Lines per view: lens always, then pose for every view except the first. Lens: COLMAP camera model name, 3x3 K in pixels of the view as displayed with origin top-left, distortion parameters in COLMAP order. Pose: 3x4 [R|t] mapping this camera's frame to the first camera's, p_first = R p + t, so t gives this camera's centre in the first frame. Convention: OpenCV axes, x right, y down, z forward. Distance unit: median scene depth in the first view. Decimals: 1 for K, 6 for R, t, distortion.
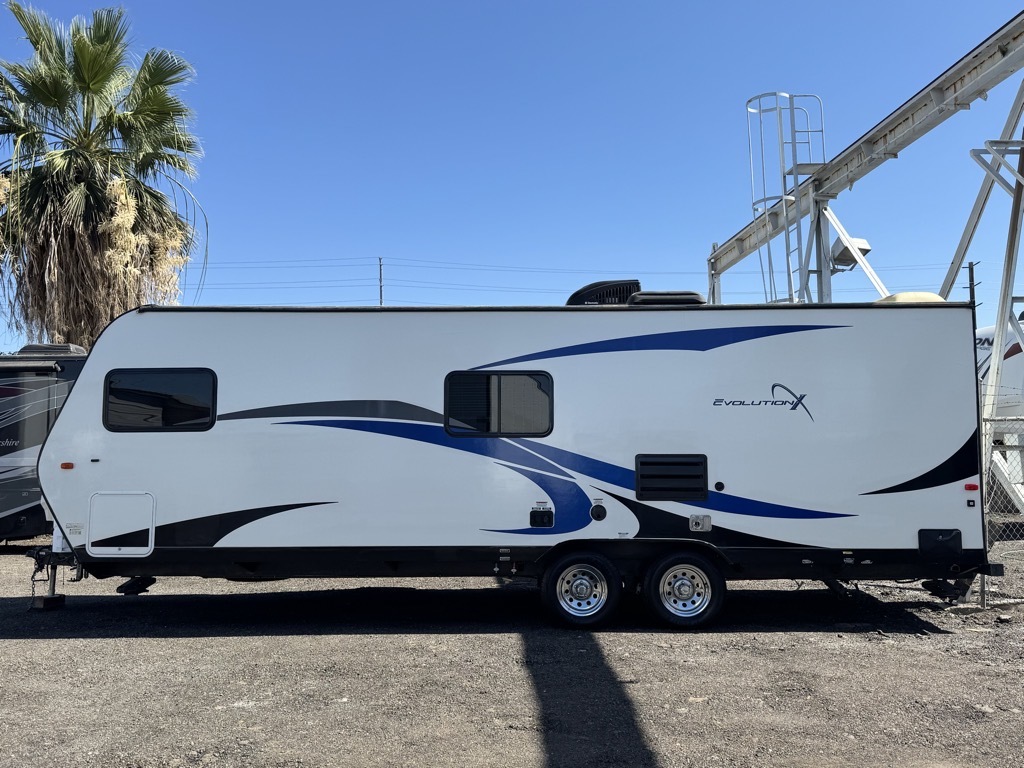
lens RADIAL K [[909.4, 0, 503.1], [0, 909.4, 381.0], [0, 0, 1]] dist [0.089368, -0.059071]
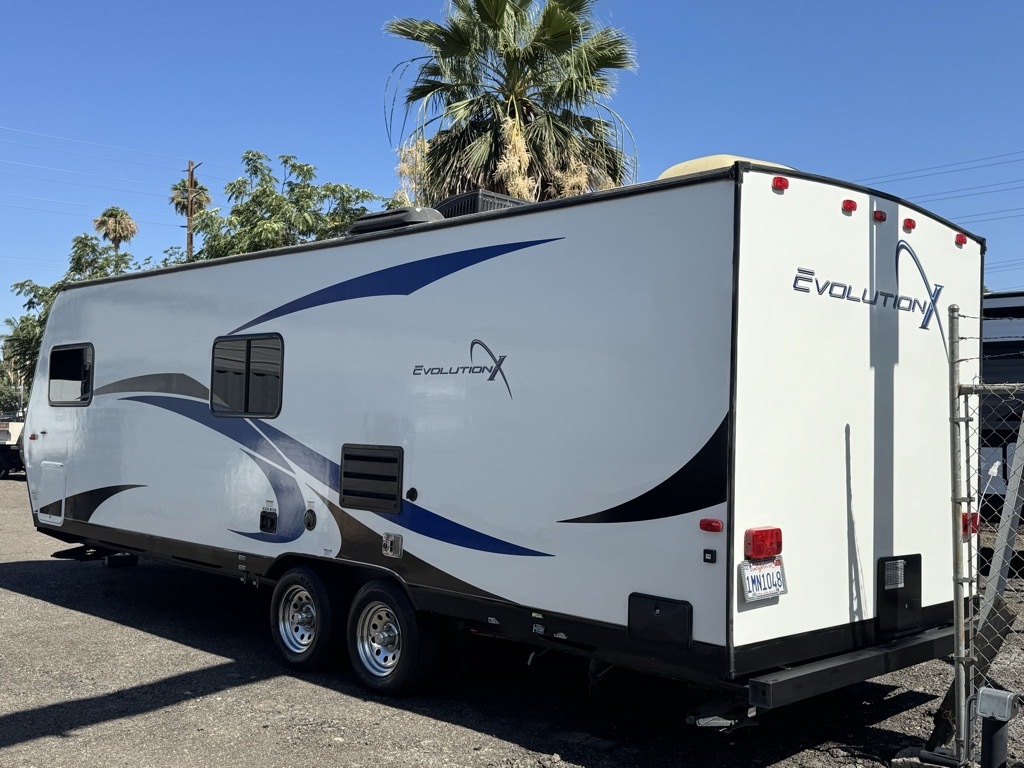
lens RADIAL K [[1067.5, 0, 511.3], [0, 1067.5, 389.2], [0, 0, 1]] dist [0.185671, 0.000000]
pose [[0.718837, -0.002908, -0.695173, 0.836733], [0.050630, 0.997555, 0.048181, 0.002586], [0.693333, -0.069831, 0.717226, 0.482087]]
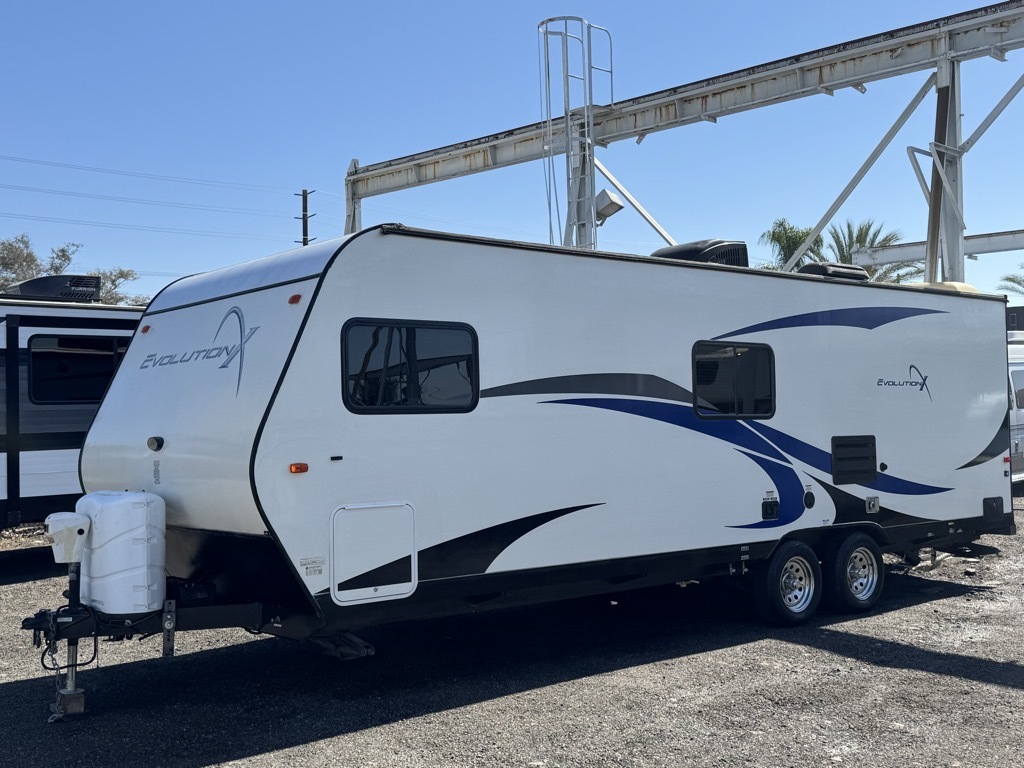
lens RADIAL K [[1164.6, 0, 512.7], [0, 1164.6, 380.4], [0, 0, 1]] dist [0.075309, 0.000000]
pose [[0.748009, 0.014393, 0.663532, -0.906771], [-0.053249, 0.997843, 0.038384, -0.006441], [-0.661549, -0.064044, 0.747162, 0.315538]]
